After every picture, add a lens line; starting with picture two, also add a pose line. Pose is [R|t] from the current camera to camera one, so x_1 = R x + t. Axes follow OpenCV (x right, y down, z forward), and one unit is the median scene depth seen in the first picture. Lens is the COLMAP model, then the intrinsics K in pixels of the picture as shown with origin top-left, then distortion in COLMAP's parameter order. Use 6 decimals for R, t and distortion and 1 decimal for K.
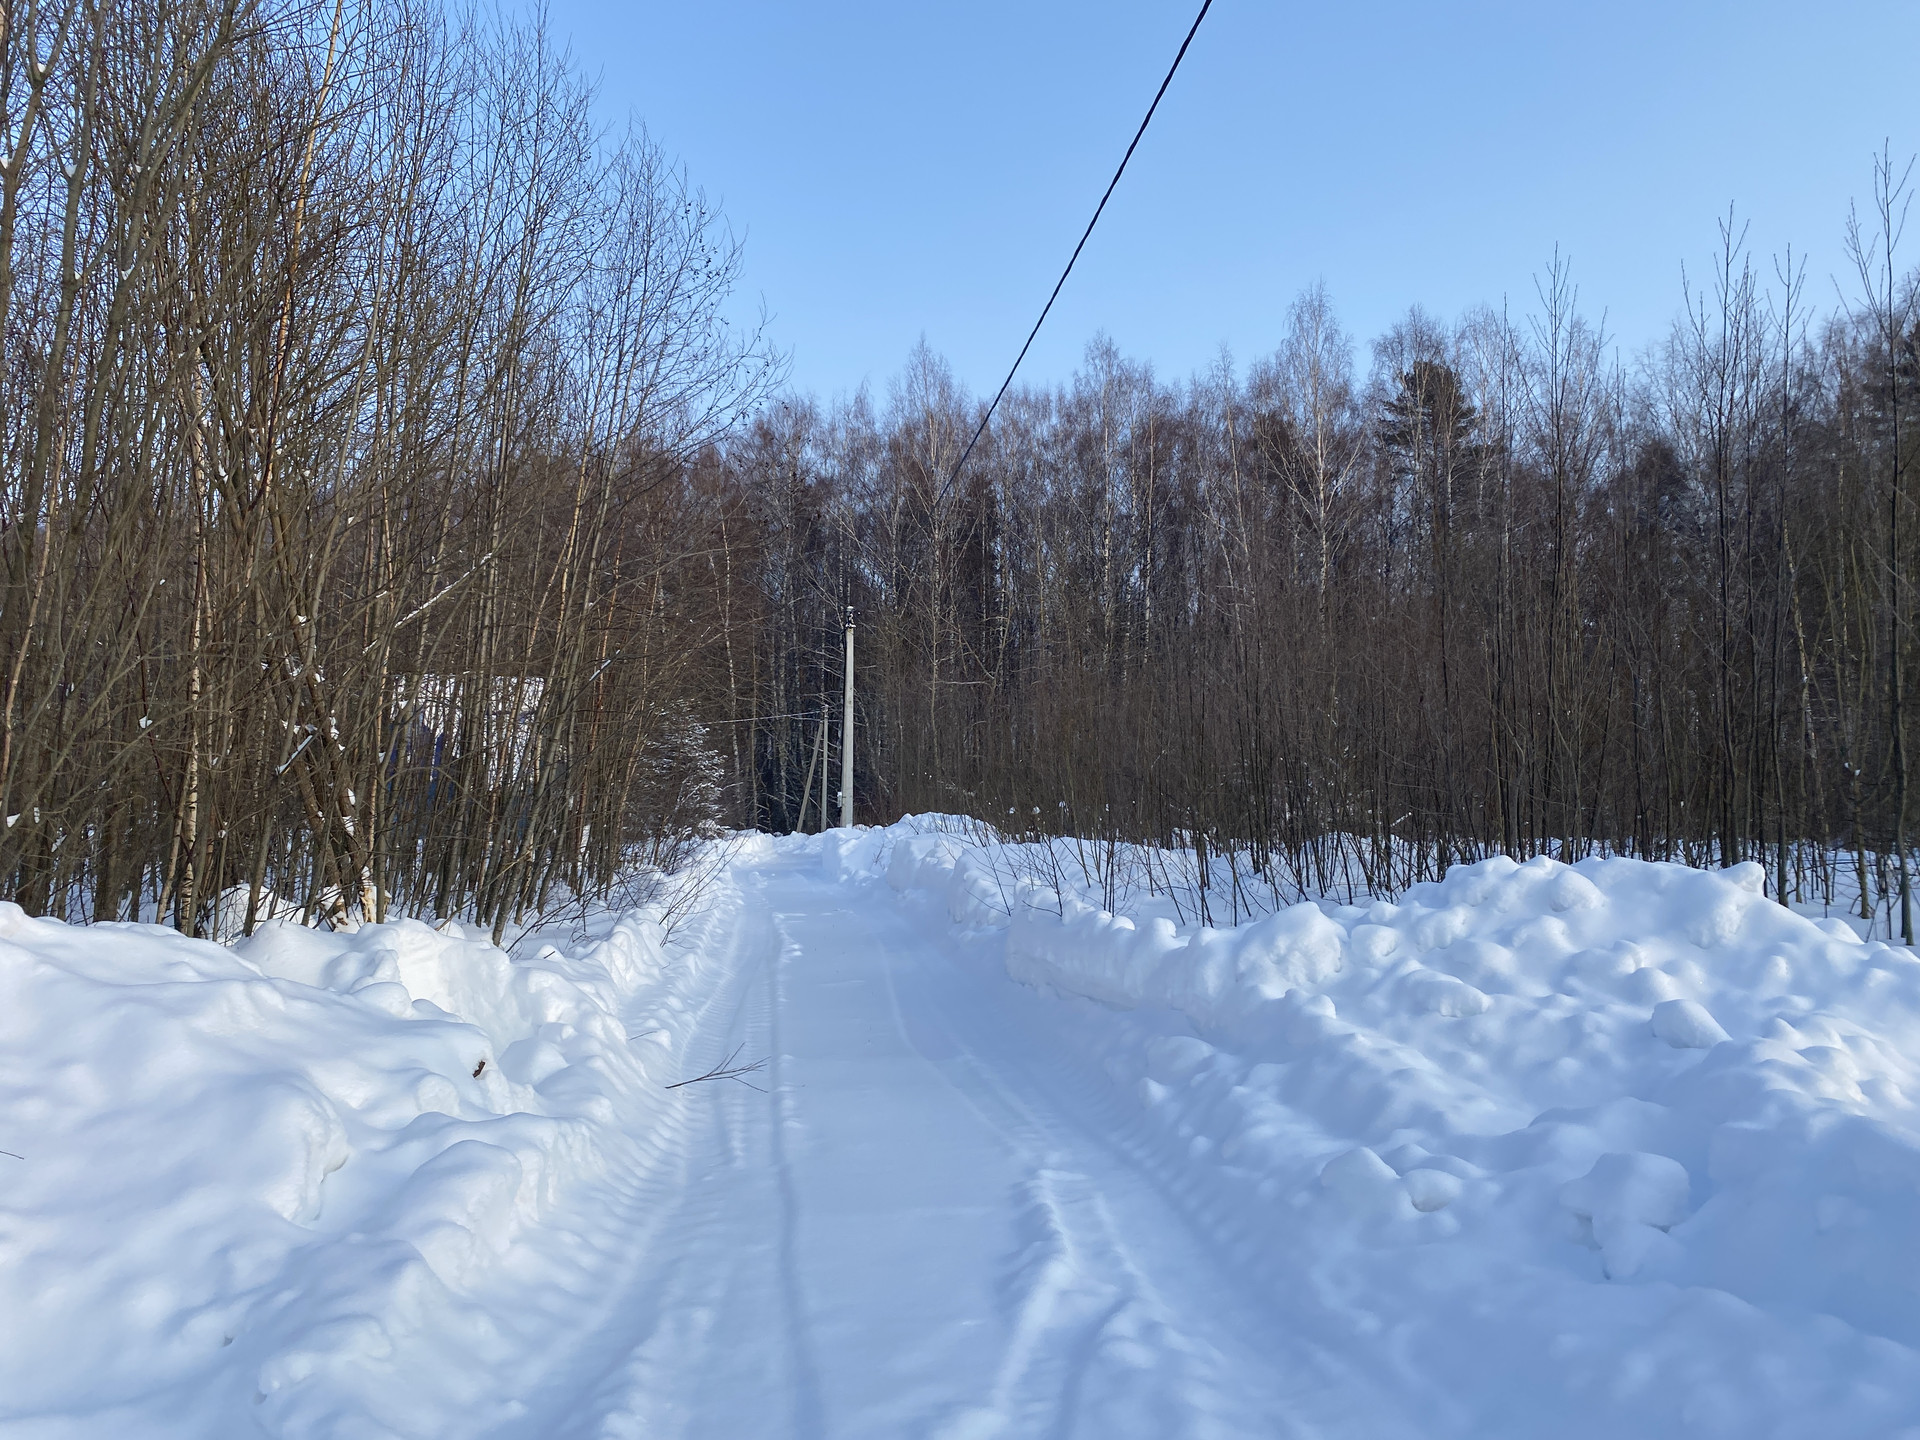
lens RADIAL K [[1445.8, 0, 964.3], [0, 1445.8, 727.2], [0, 0, 1]] dist [0.046848, -0.053936]
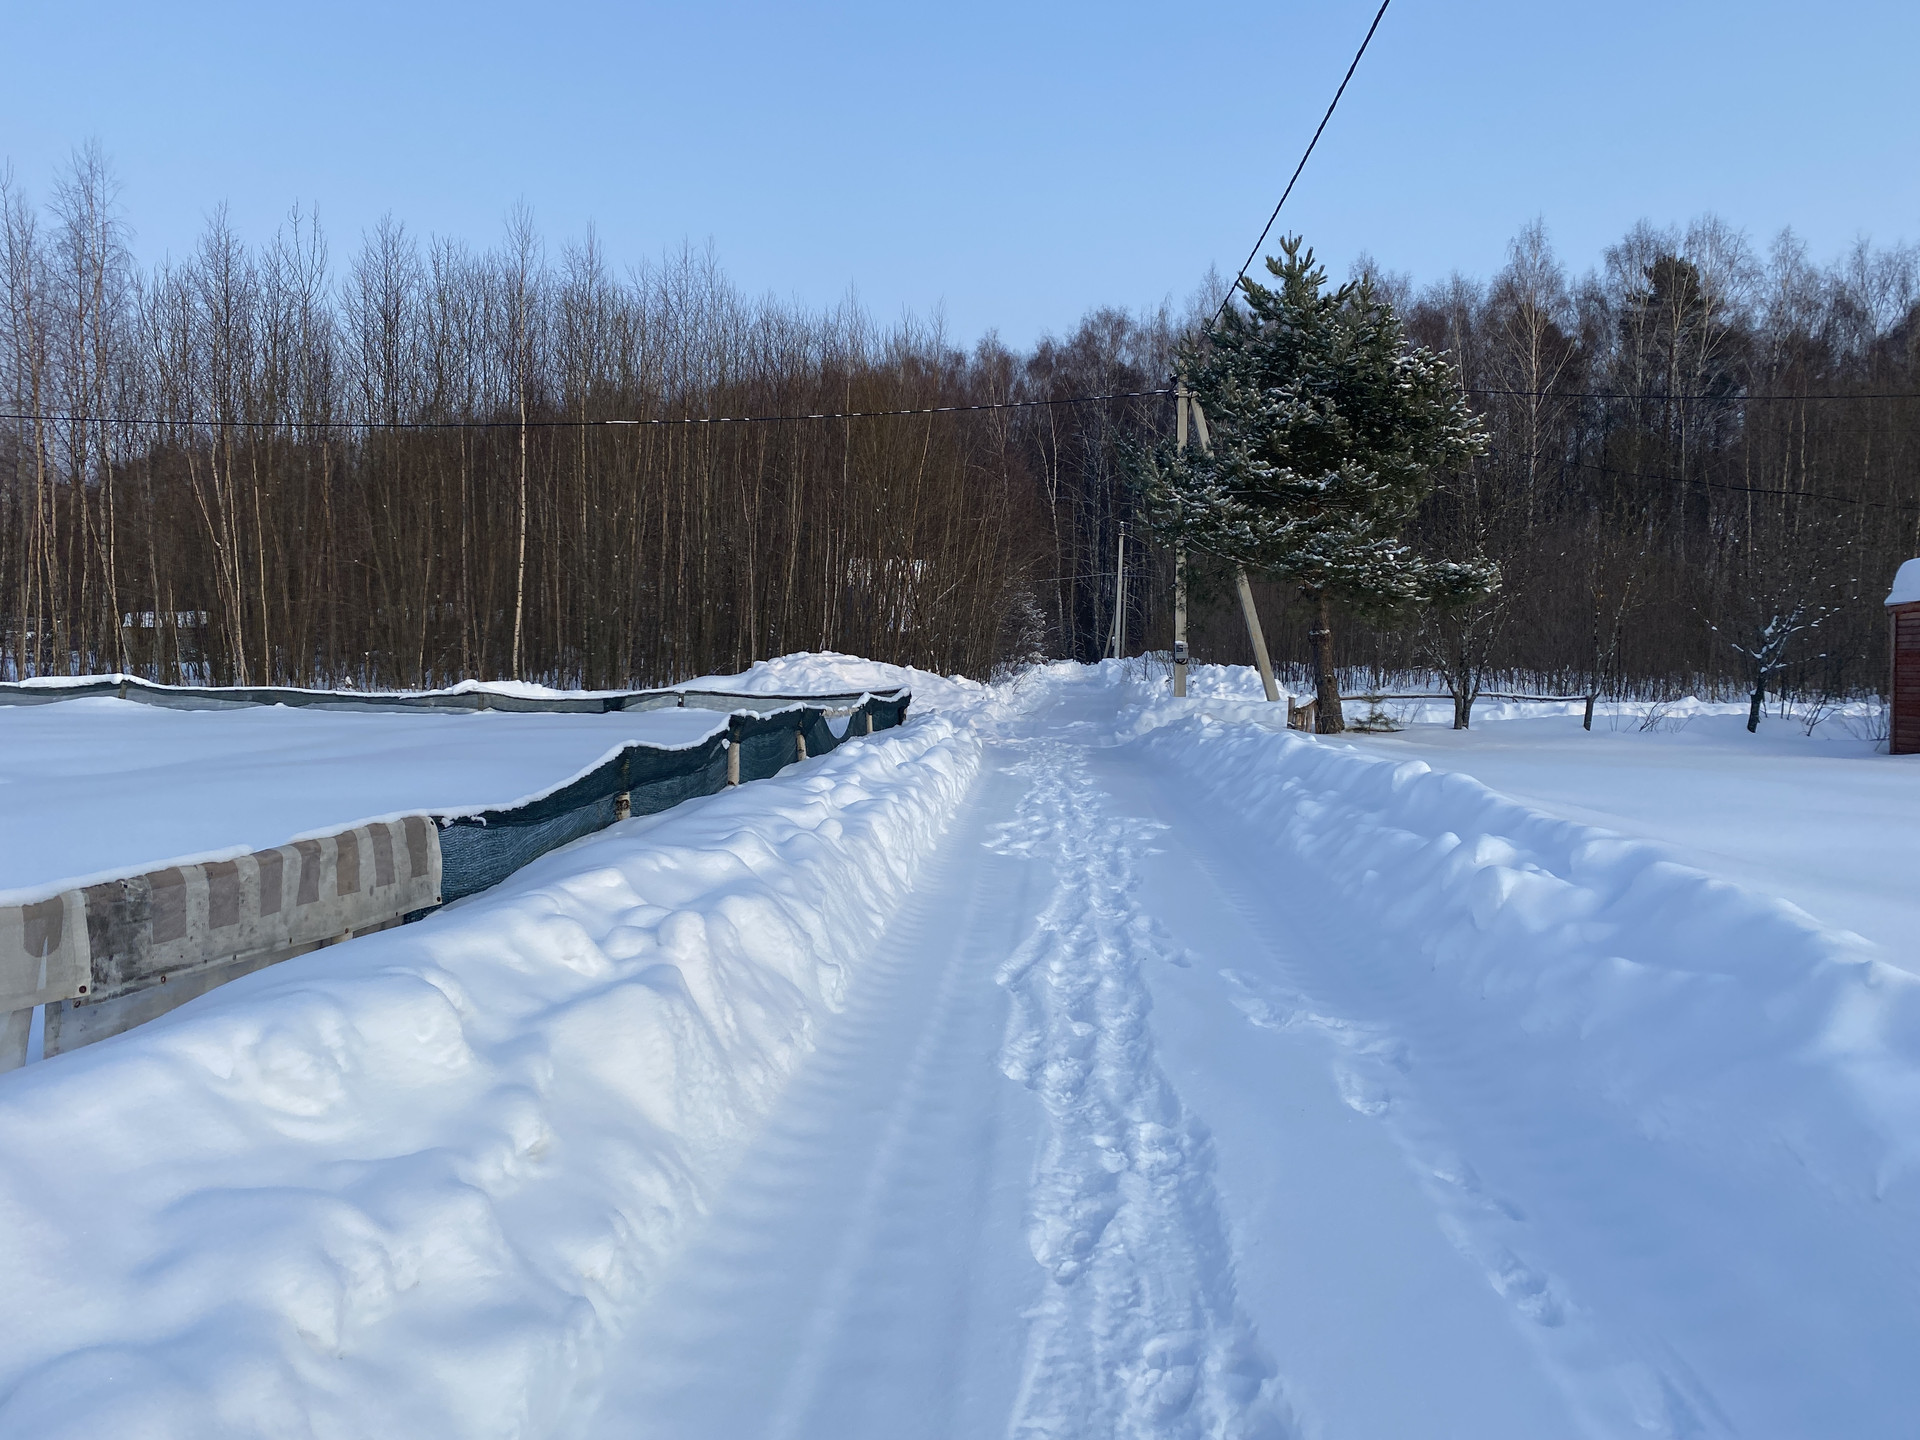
lens RADIAL K [[1445.8, 0, 945.9], [0, 1445.8, 716.9], [0, 0, 1]] dist [0.046848, -0.053936]
pose [[0.970584, 0.025882, -0.239367, 0.075935], [0.000092, 0.994165, 0.107869, -0.025636], [0.240763, -0.104718, 0.964918, -0.390935]]
